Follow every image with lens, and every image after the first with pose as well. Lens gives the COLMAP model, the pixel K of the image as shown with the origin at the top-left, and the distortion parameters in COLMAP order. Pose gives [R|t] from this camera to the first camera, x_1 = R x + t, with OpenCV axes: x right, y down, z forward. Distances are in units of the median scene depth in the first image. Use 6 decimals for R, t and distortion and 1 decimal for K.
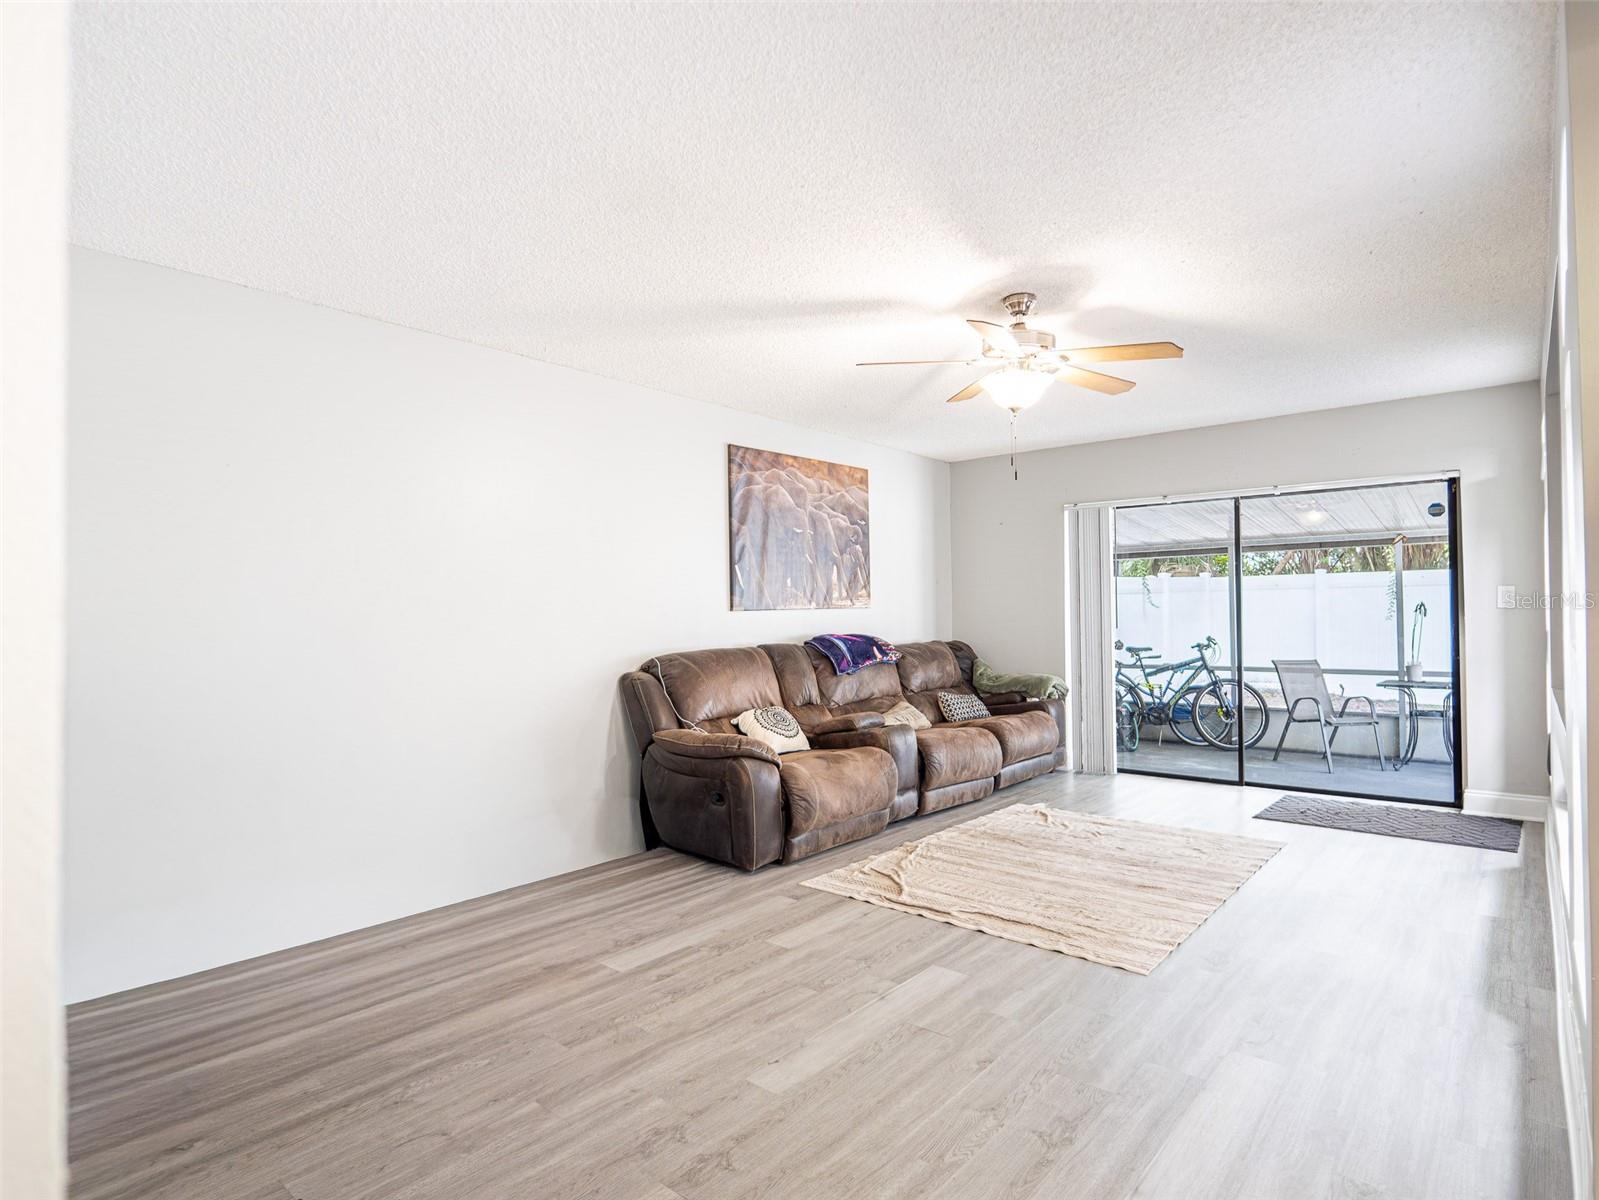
lens RADIAL K [[895.0, 0, 799.5], [0, 895.0, 600.0], [0, 0, 1]] dist [-0.001689, 0.001643]
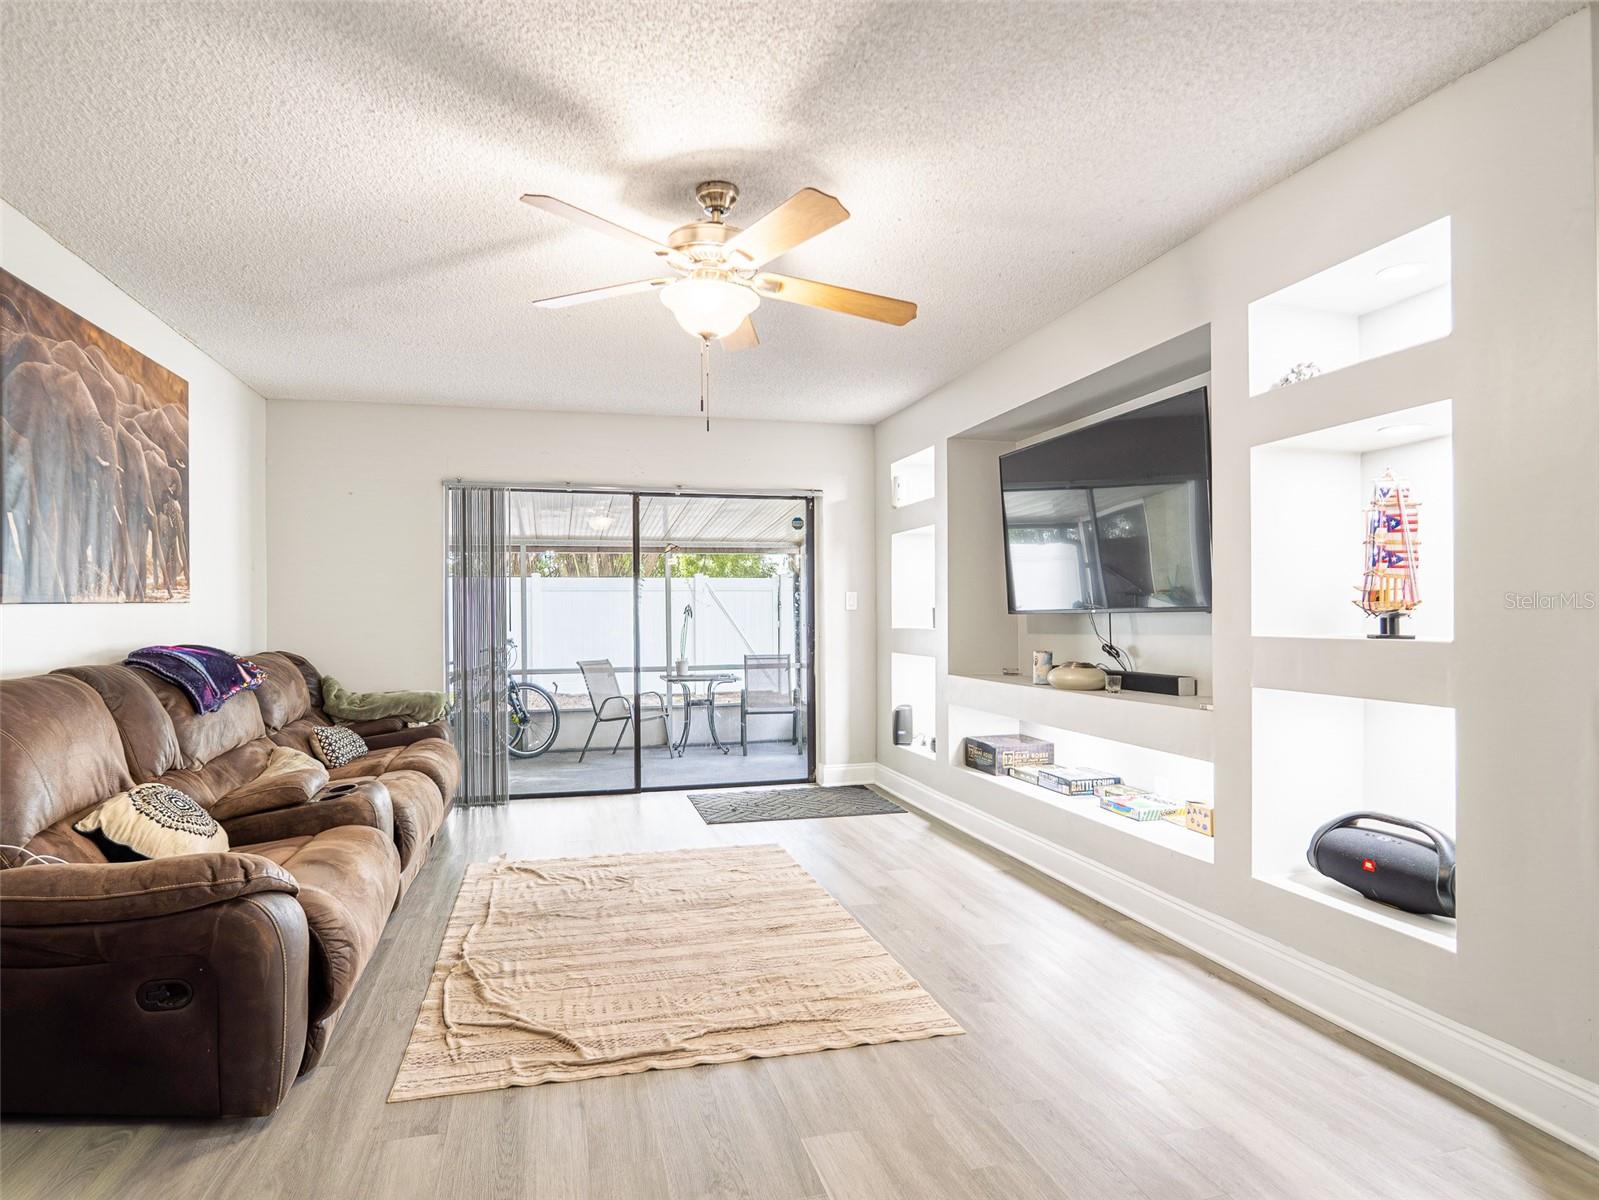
lens RADIAL K [[895.0, 0, 799.5], [0, 895.0, 600.0], [0, 0, 1]] dist [-0.001689, 0.001643]
pose [[0.578303, 0.016698, 0.815651, -0.215605], [-0.013917, 0.999847, -0.010601, 0.008811], [-0.815703, -0.005221, 0.578447, 0.336489]]
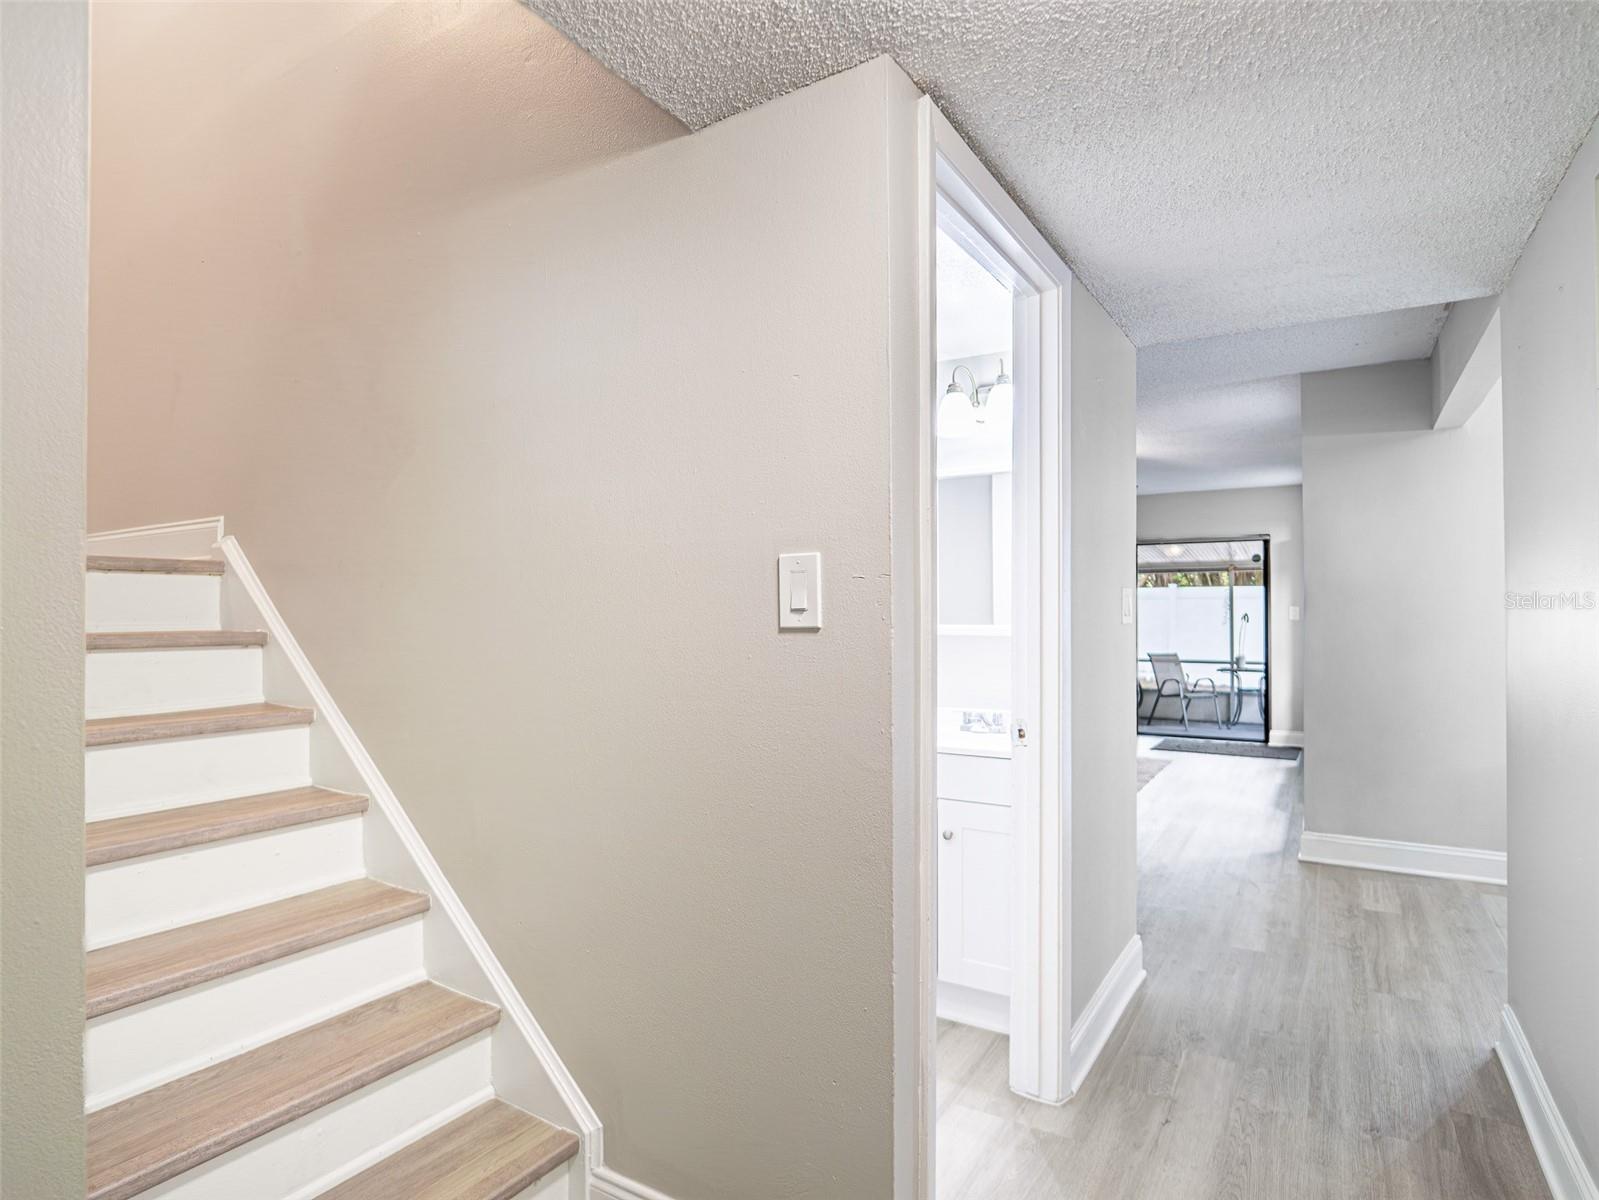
lens RADIAL K [[895.0, 0, 799.5], [0, 895.0, 600.0], [0, 0, 1]] dist [-0.001689, 0.001643]
pose [[0.988921, 0.009497, 0.148142, -0.333317], [-0.009764, 0.999952, 0.001079, -0.019432], [-0.148124, -0.002514, 0.988966, -0.463342]]
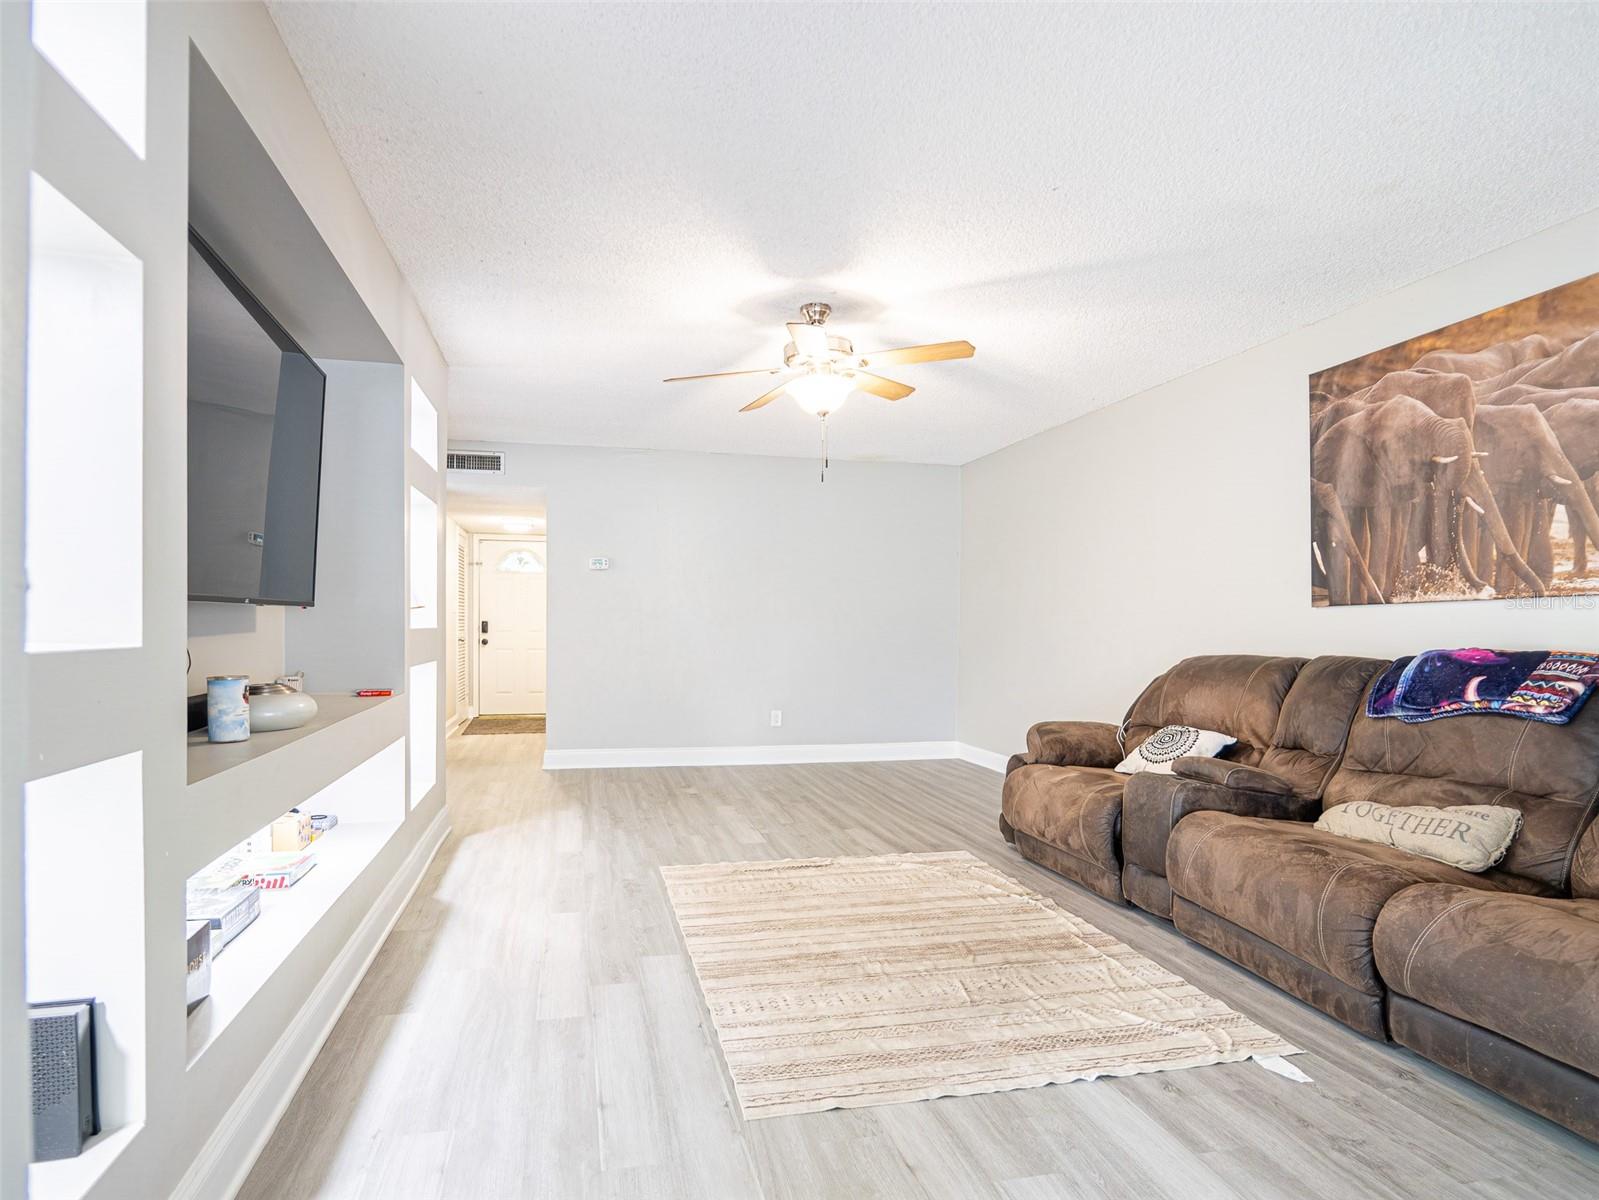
lens RADIAL K [[943.7, 0, 774.2], [0, 943.7, 622.1], [0, 0, 1]] dist [-0.001254, 0.000225]
pose [[-0.625283, 0.001795, -0.780396, 0.756010], [0.010744, 0.999922, -0.006309, 0.023836], [0.780324, -0.012329, -0.625254, 1.094279]]
